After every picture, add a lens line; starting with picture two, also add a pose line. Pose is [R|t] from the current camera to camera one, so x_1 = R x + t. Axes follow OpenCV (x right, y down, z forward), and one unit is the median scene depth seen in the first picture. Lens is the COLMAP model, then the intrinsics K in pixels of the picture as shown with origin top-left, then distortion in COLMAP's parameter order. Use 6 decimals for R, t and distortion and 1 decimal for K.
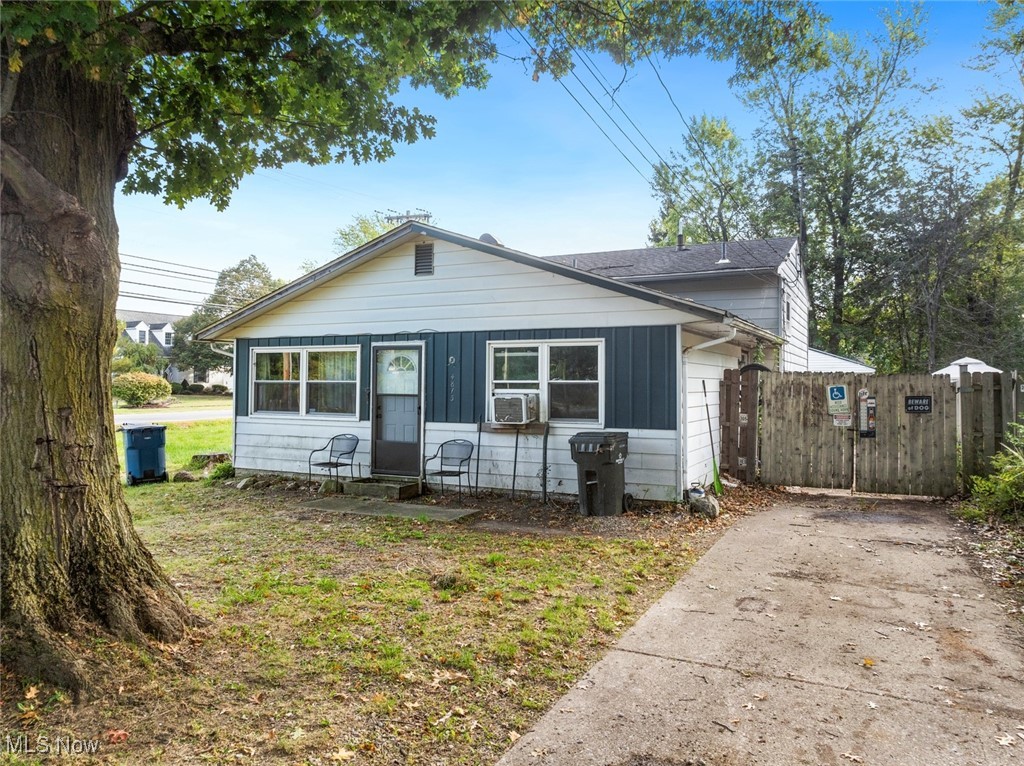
lens RADIAL K [[701.6, 0, 510.8], [0, 701.6, 354.7], [0, 0, 1]] dist [-0.023927, 0.000013]
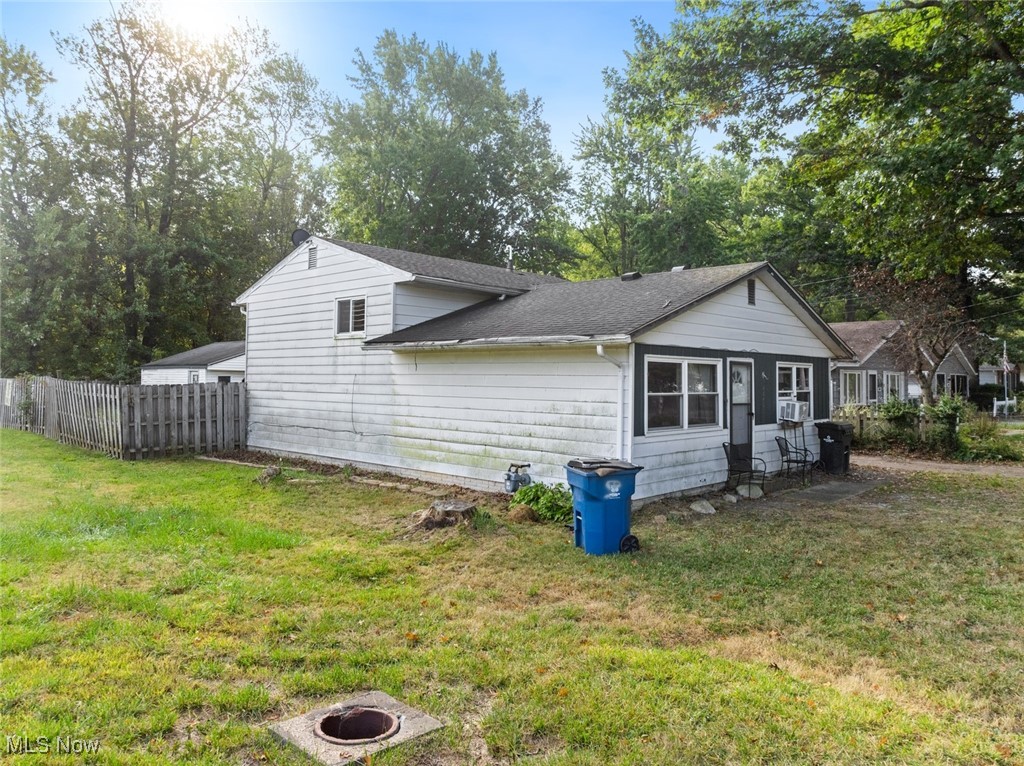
lens RADIAL K [[716.4, 0, 512.0], [0, 716.4, 383.0], [0, 0, 1]] dist [-0.034445, -0.001225]
pose [[0.295364, -0.003295, 0.955379, -1.426953], [-0.038212, 0.999153, 0.015259, 0.019406], [-0.954620, -0.041014, 0.294988, 1.030663]]
